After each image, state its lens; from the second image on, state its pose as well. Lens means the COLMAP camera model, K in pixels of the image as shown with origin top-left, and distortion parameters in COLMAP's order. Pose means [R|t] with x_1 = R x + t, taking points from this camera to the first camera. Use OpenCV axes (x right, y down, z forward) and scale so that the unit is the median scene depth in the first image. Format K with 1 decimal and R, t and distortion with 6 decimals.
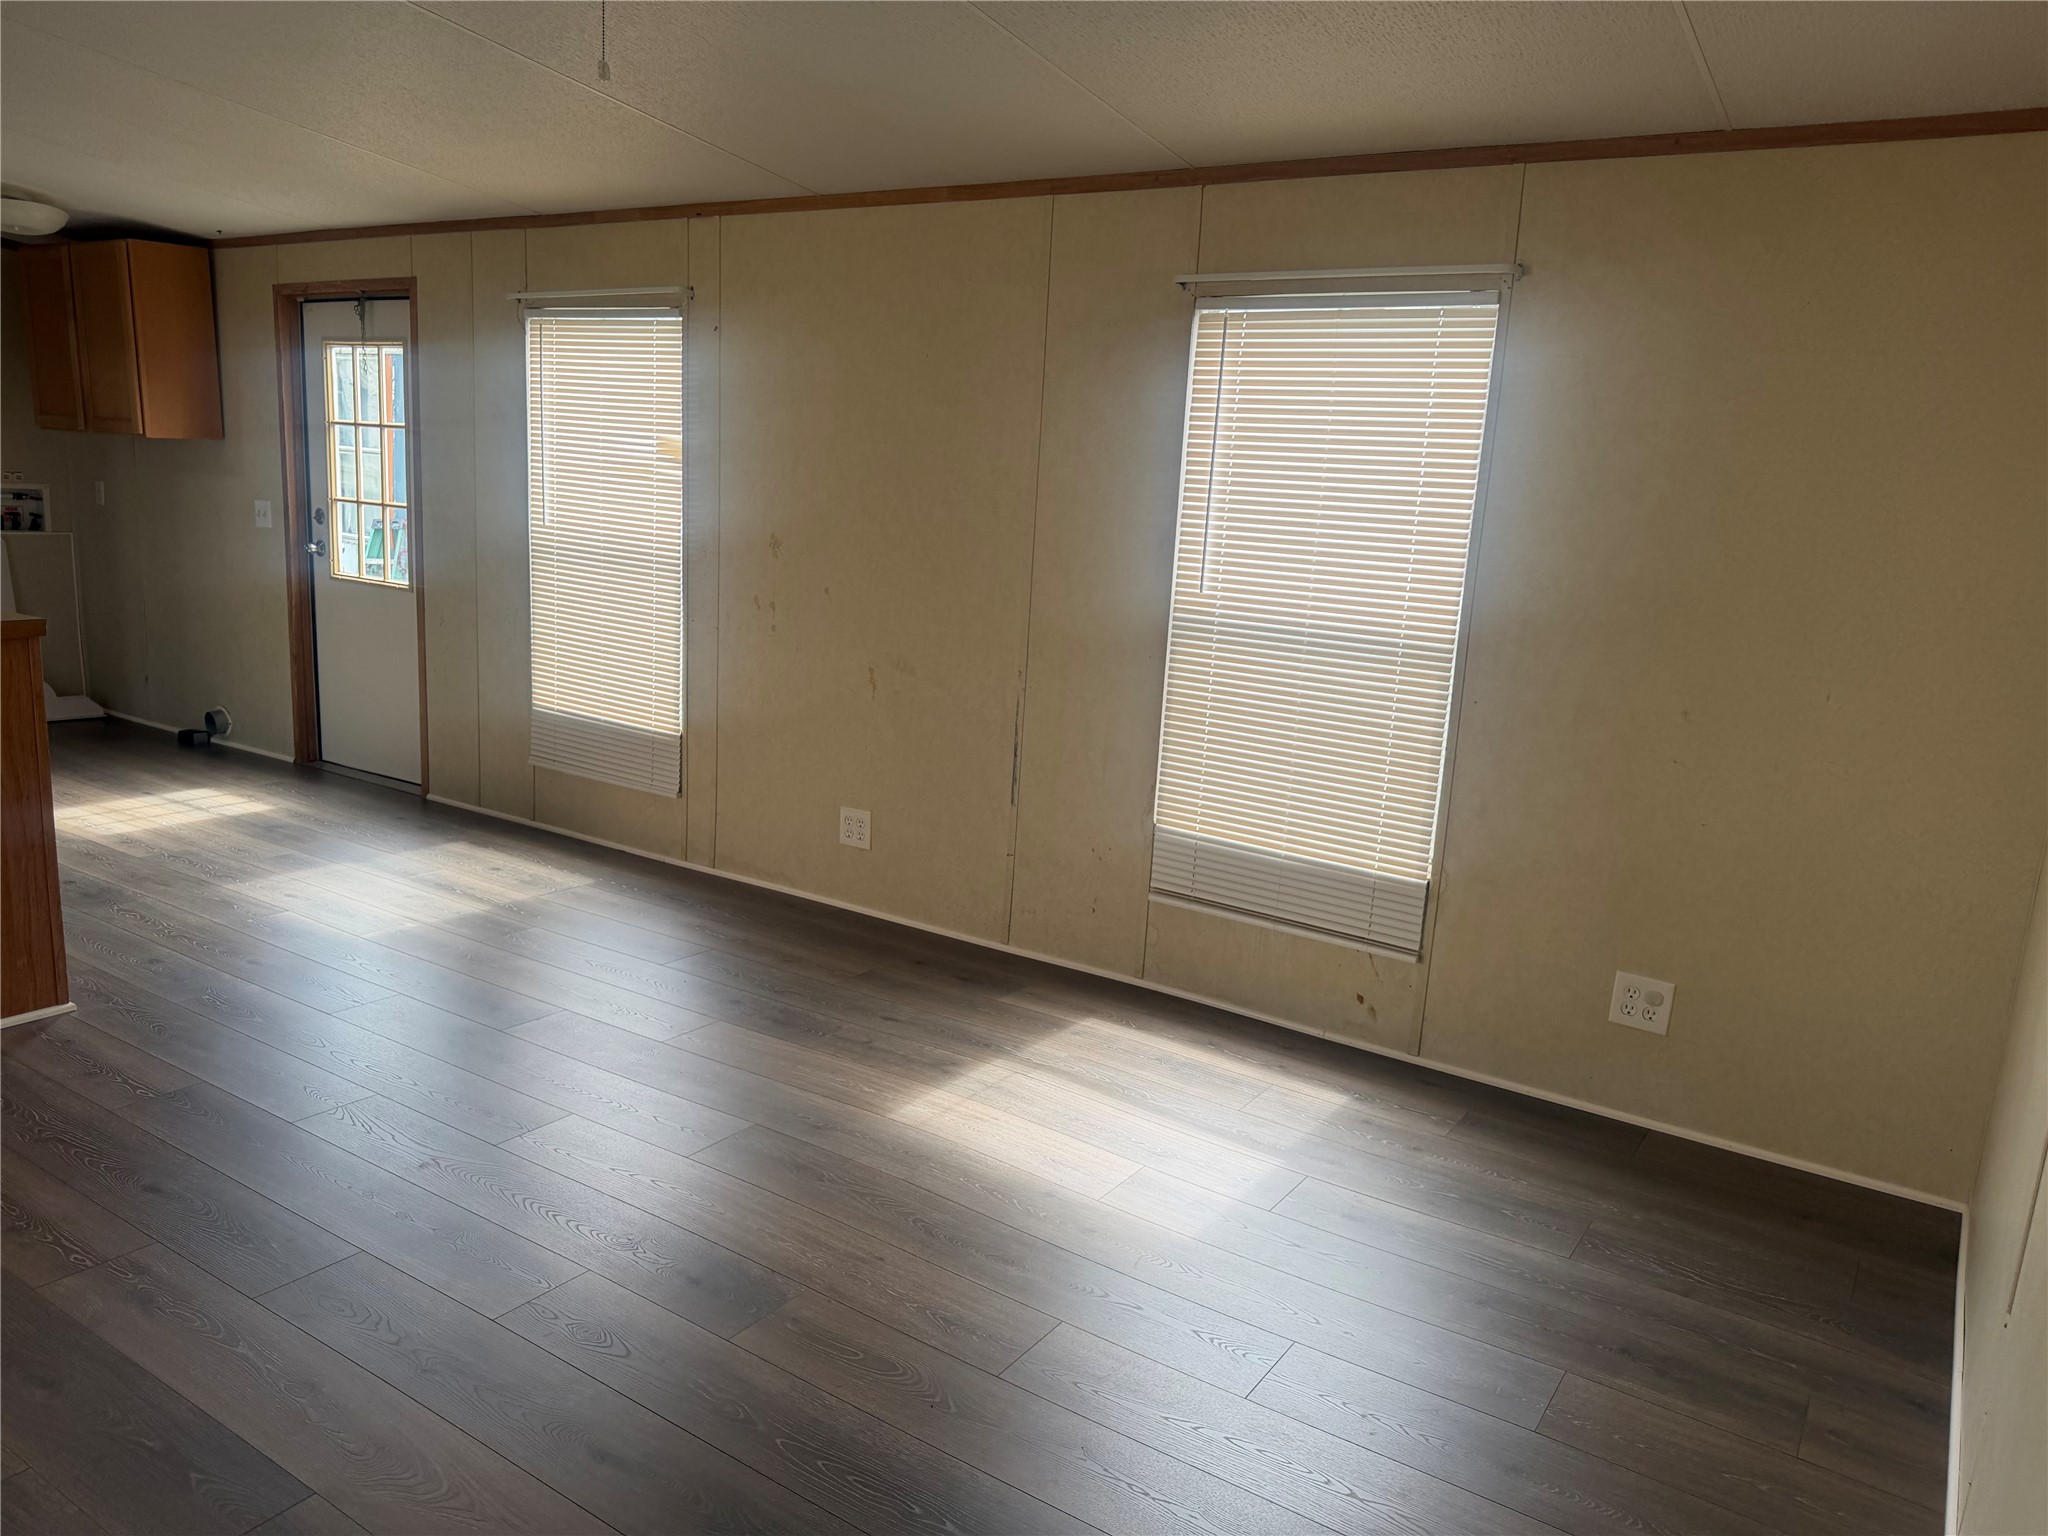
lens RADIAL K [[1444.7, 0, 1021.6], [0, 1444.7, 747.7], [0, 0, 1]] dist [0.043188, -0.055593]
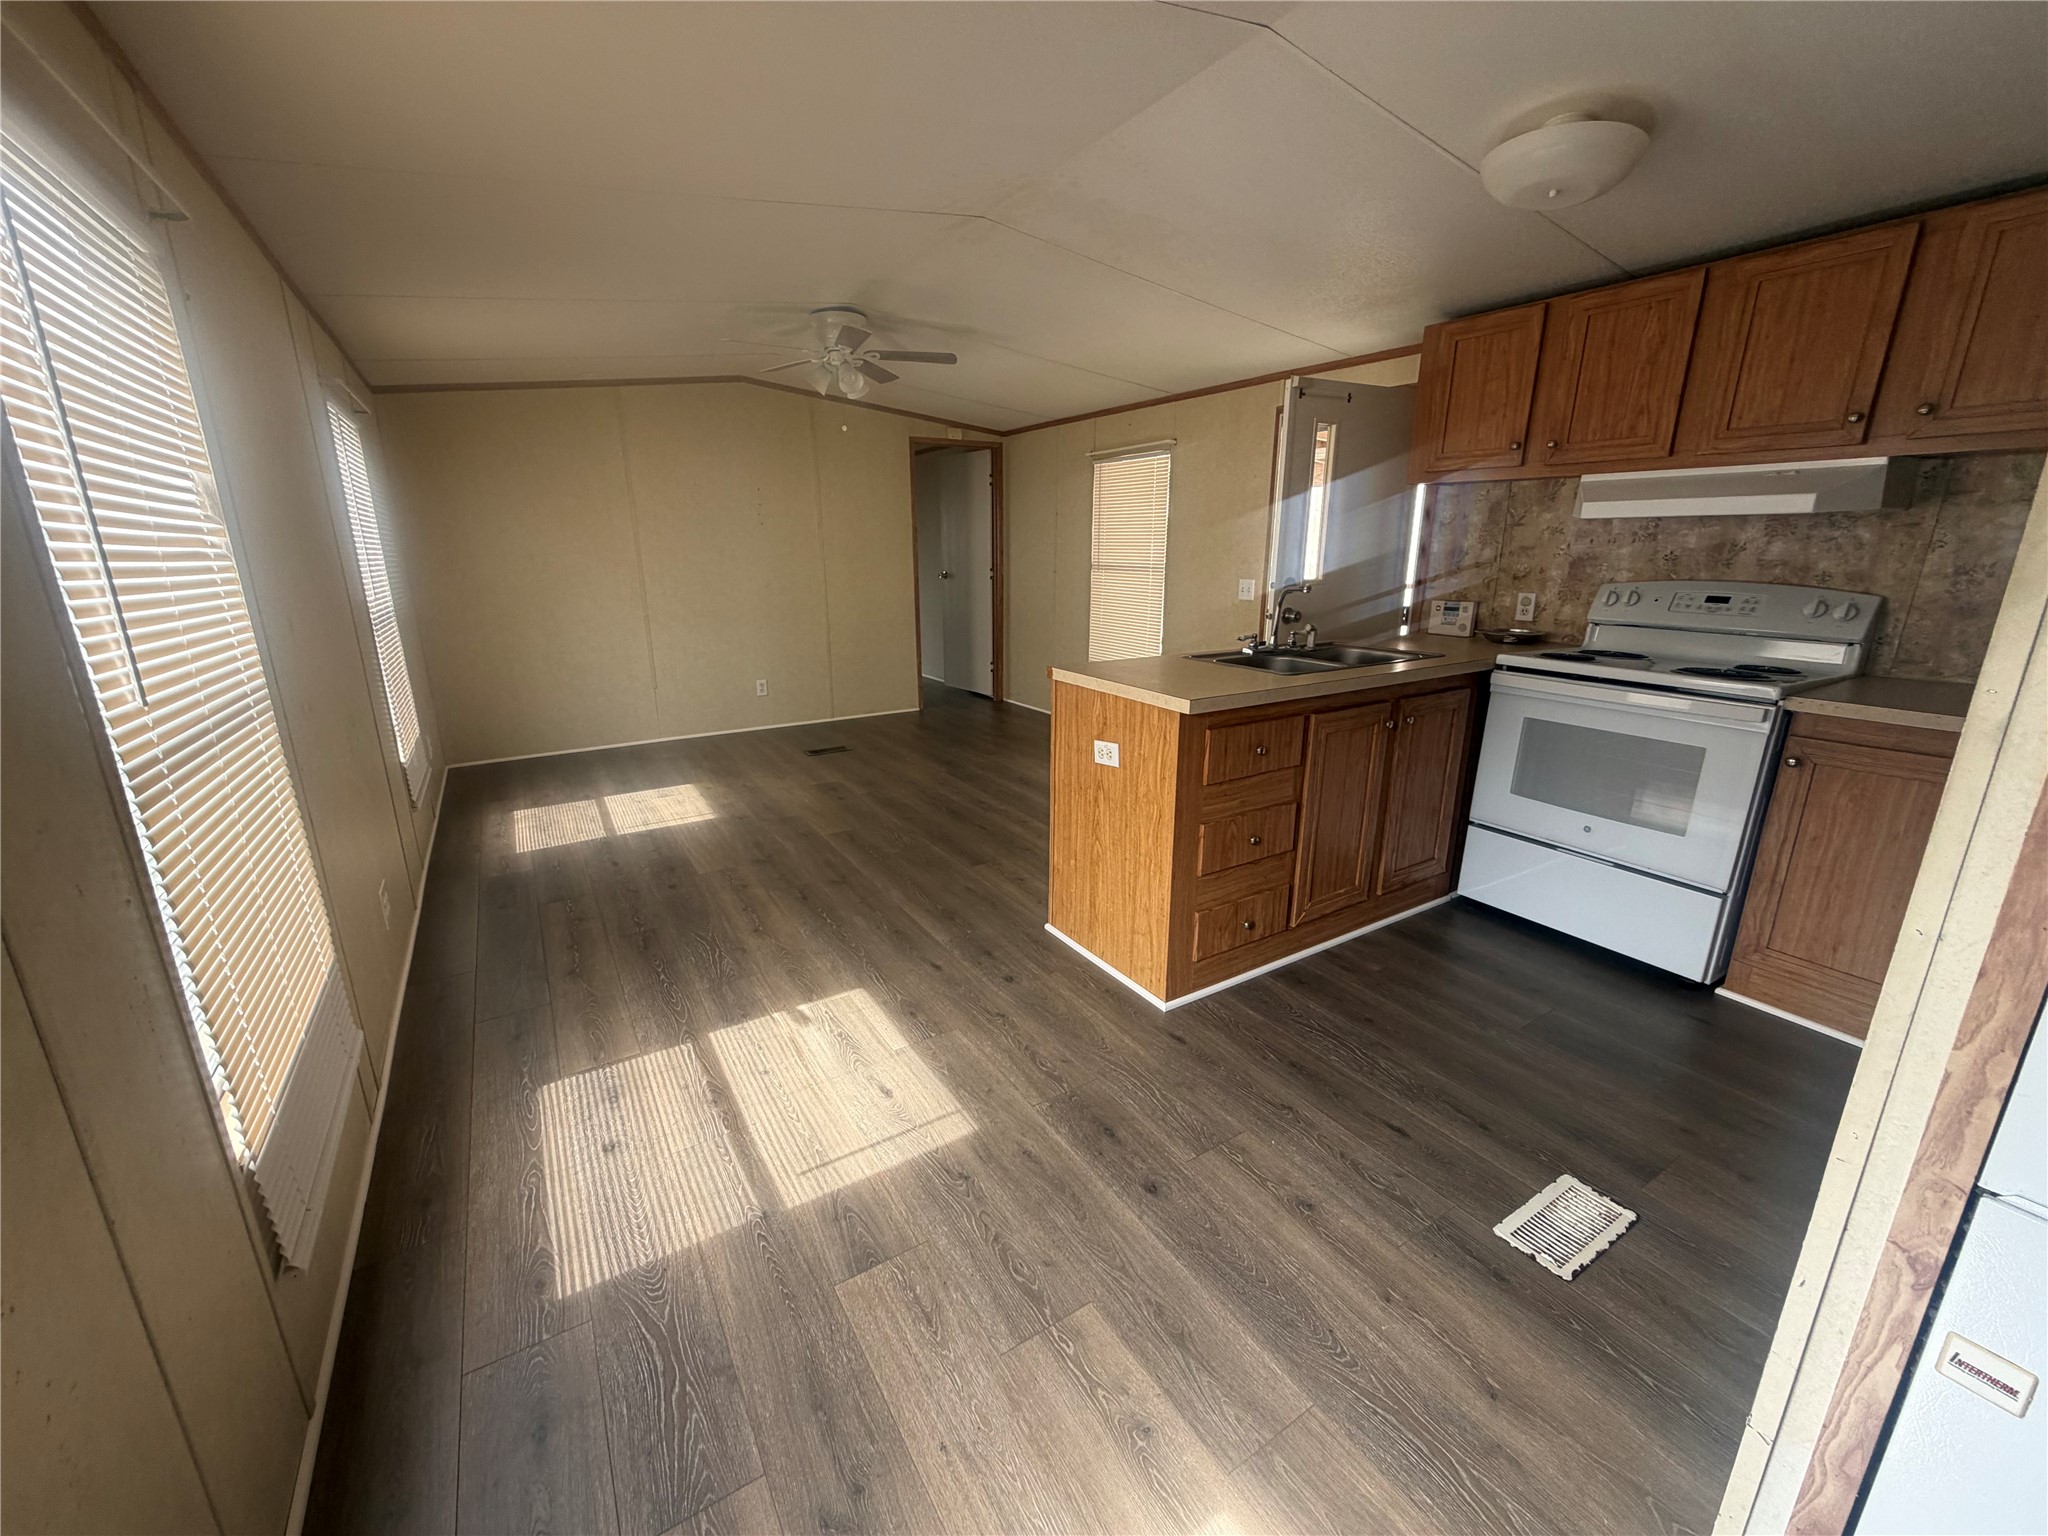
lens RADIAL K [[815.4, 0, 1017.6], [0, 815.4, 779.0], [0, 0, 1]] dist [-0.000061, 0.000224]
pose [[-0.904553, -0.176967, 0.387900, -0.495803], [0.021177, 0.890022, 0.455426, -0.184311], [-0.425835, 0.420171, -0.801324, 0.875003]]
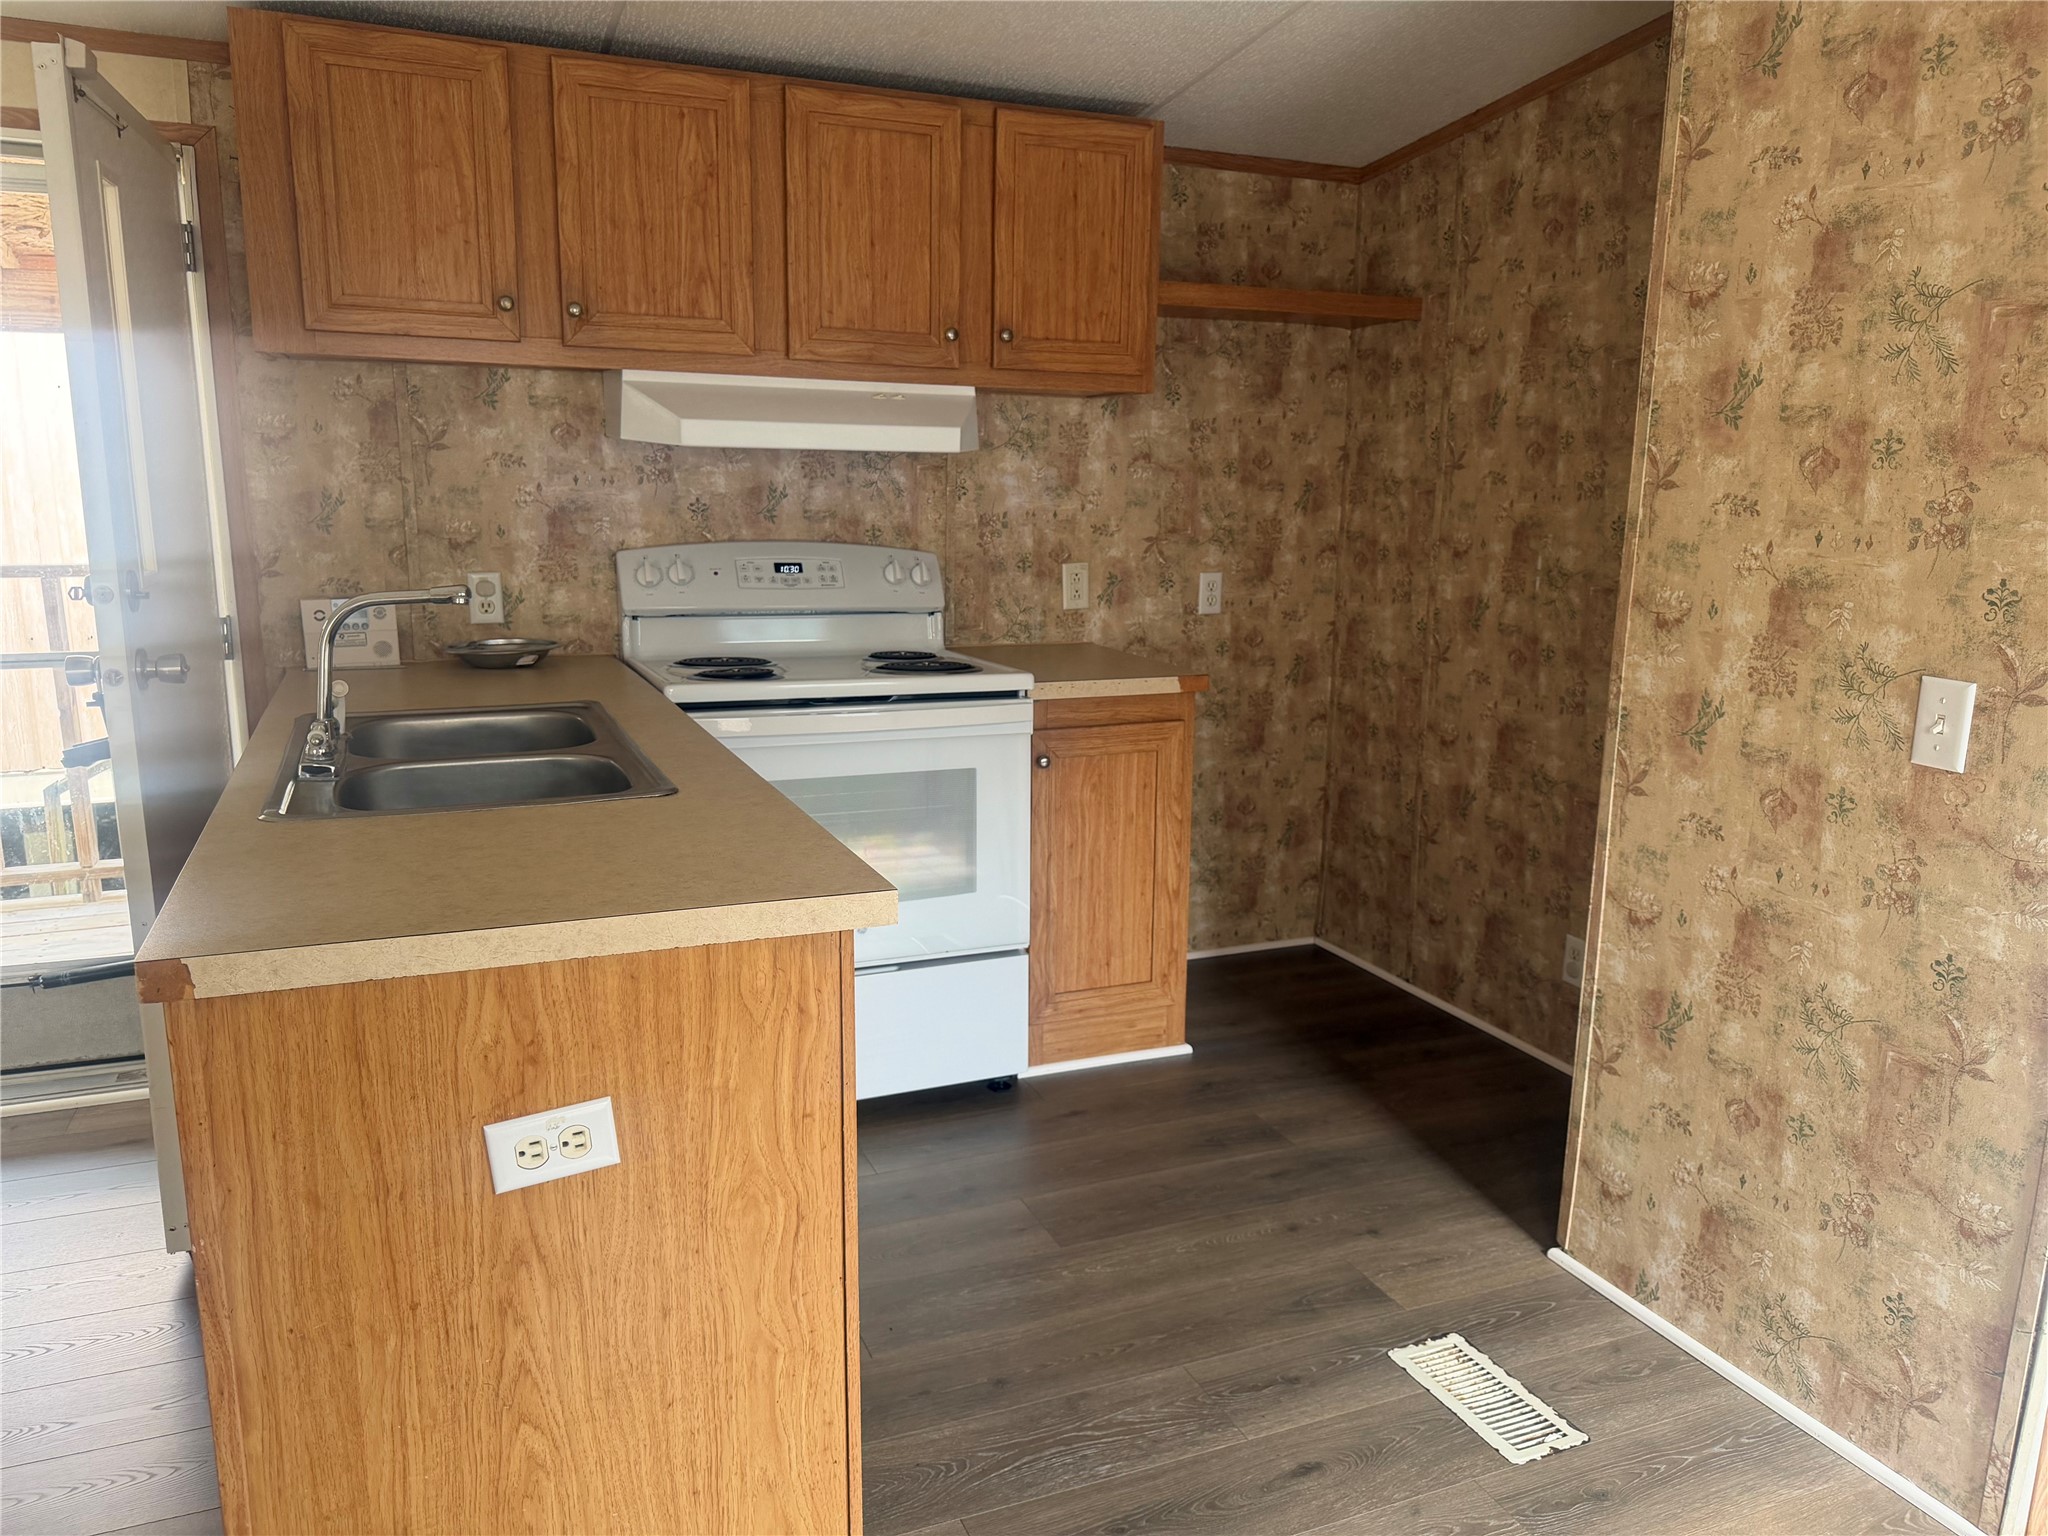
lens RADIAL K [[1454.2, 0, 1039.5], [0, 1454.2, 780.5], [0, 0, 1]] dist [0.042467, -0.059990]
pose [[-0.549726, 0.101084, -0.829207, -0.240478], [-0.195846, 0.949389, 0.245572, -0.137567], [0.812063, 0.297394, -0.502106, 0.692351]]
